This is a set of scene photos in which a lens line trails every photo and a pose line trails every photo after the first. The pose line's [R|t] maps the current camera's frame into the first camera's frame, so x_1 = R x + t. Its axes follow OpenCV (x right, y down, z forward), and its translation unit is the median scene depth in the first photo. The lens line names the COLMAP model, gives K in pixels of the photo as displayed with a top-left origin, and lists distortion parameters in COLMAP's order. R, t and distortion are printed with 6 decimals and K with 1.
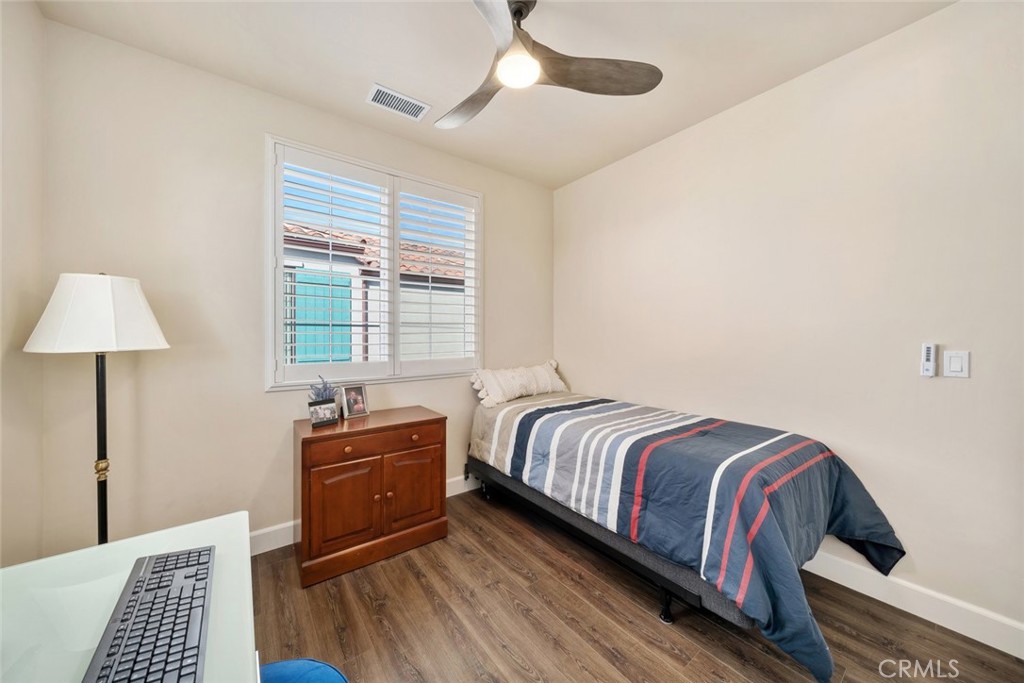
lens RADIAL K [[354.9, 0, 504.7], [0, 354.9, 344.2], [0, 0, 1]] dist [0.002323, 0.000084]
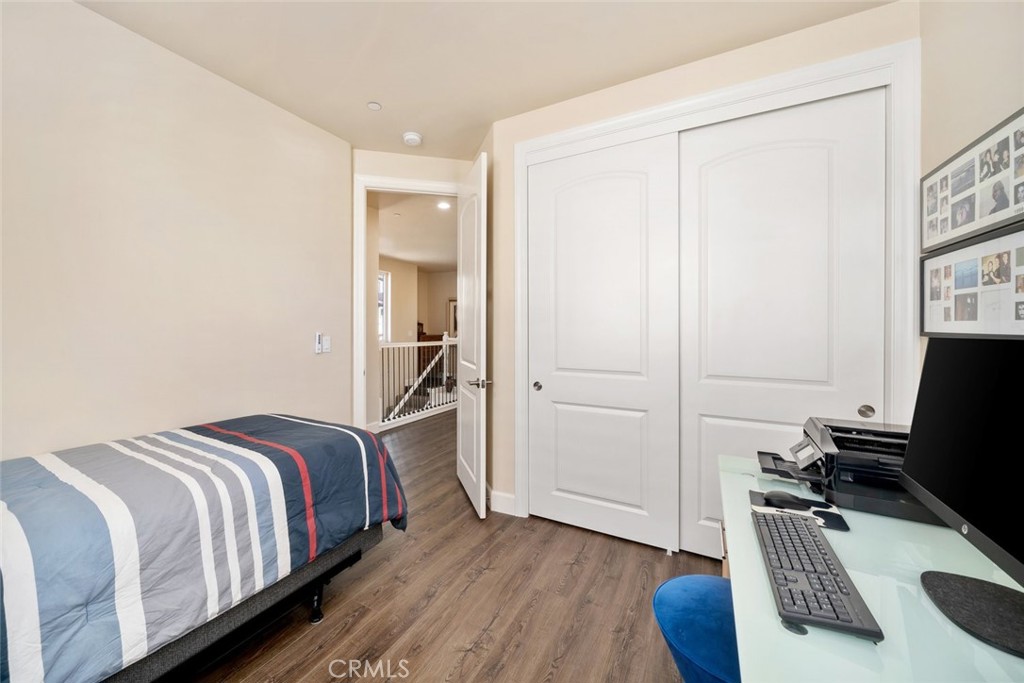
lens RADIAL K [[392.6, 0, 473.0], [0, 392.6, 330.5], [0, 0, 1]] dist [-0.002109, -0.000058]
pose [[-0.392389, -0.006271, 0.919778, -0.642000], [0.009608, 0.999894, 0.010917, -0.023095], [-0.919749, 0.013121, -0.392288, 0.934901]]
